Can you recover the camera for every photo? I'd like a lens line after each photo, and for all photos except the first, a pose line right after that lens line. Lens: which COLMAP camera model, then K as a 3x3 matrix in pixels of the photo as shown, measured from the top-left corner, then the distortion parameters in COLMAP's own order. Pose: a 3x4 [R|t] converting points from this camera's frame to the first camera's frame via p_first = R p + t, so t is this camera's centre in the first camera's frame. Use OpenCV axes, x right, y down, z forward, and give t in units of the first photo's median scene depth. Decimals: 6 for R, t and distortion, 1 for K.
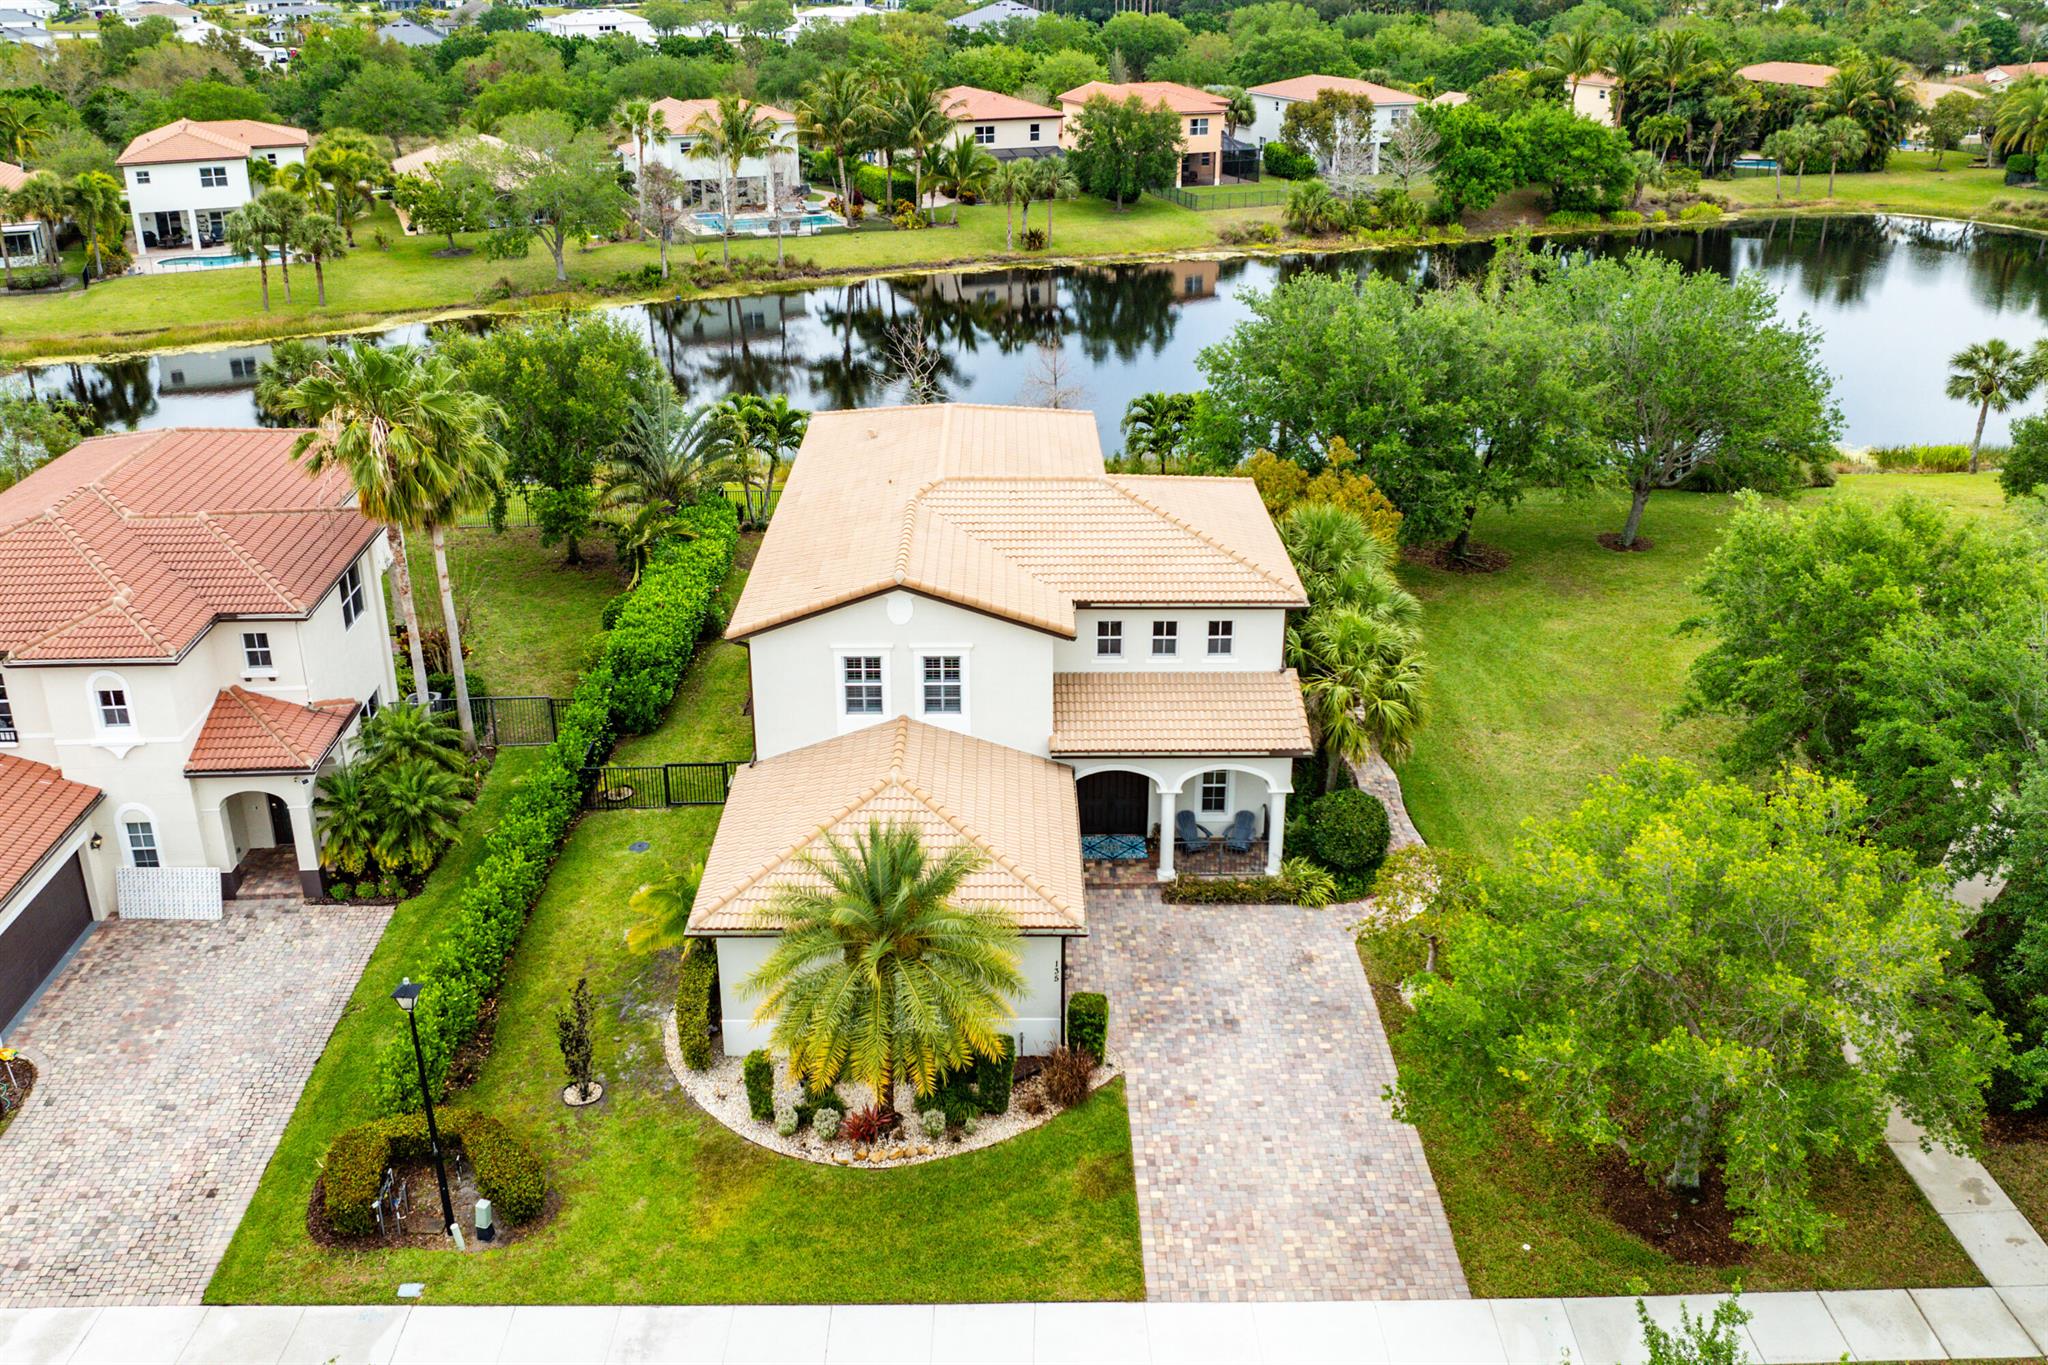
lens RADIAL K [[1515.7, 0, 980.2], [0, 1515.7, 689.7], [0, 0, 1]] dist [-0.037918, -0.004956]
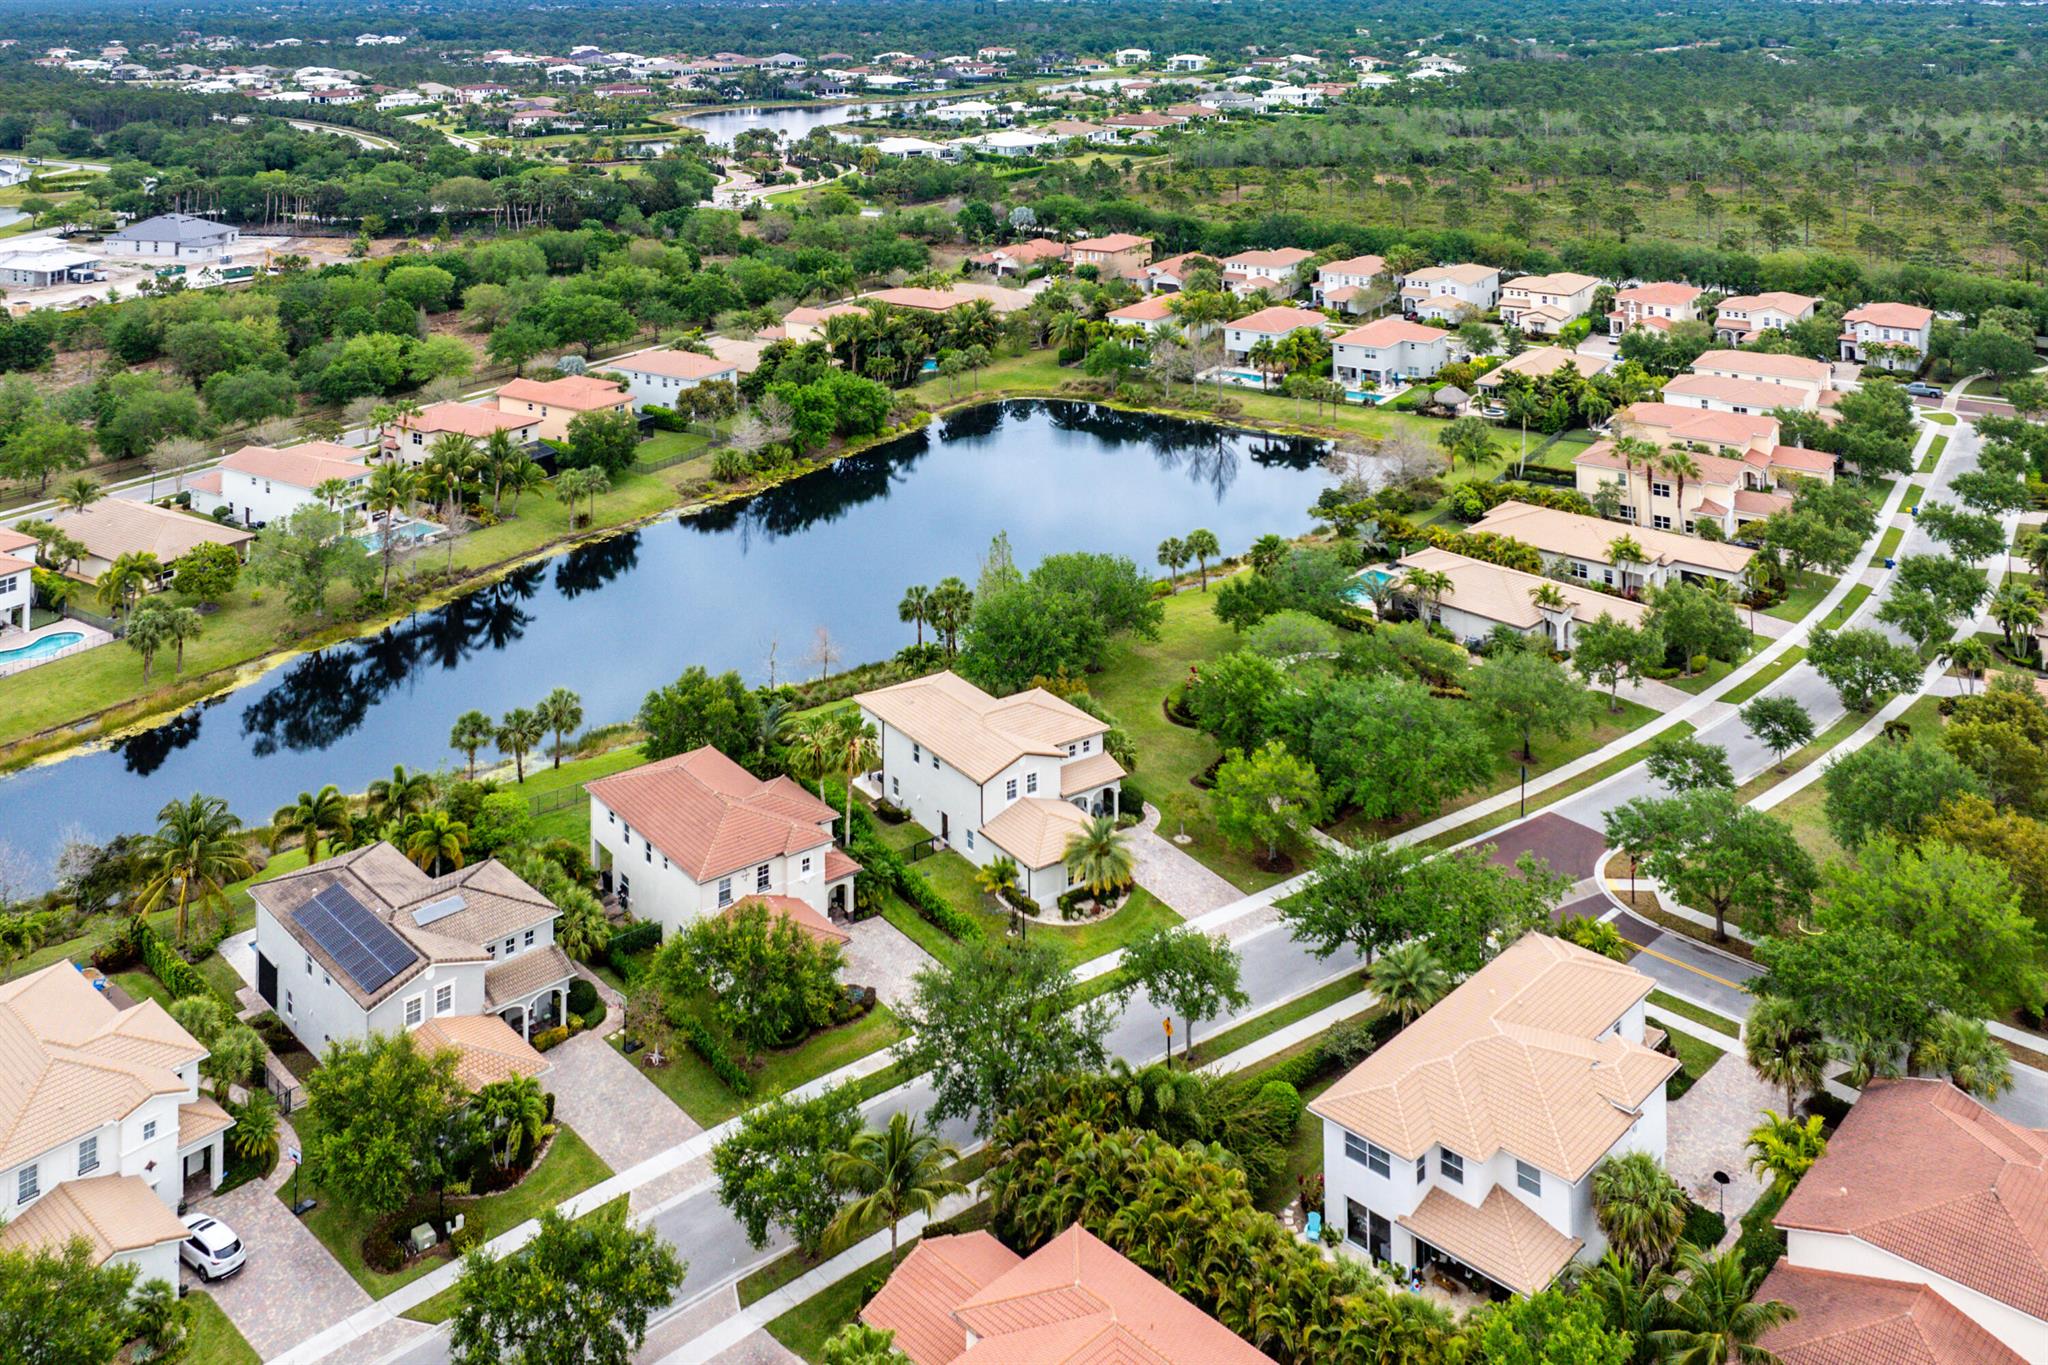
lens RADIAL K [[1712.6, 0, 1024.0], [0, 1712.6, 682.5], [0, 0, 1]] dist [-0.038103, -0.011151]
pose [[0.781692, -0.214681, 0.585550, -0.969140], [0.240394, 0.970054, 0.034733, -0.155563], [-0.575472, 0.113613, 0.809892, -0.863360]]
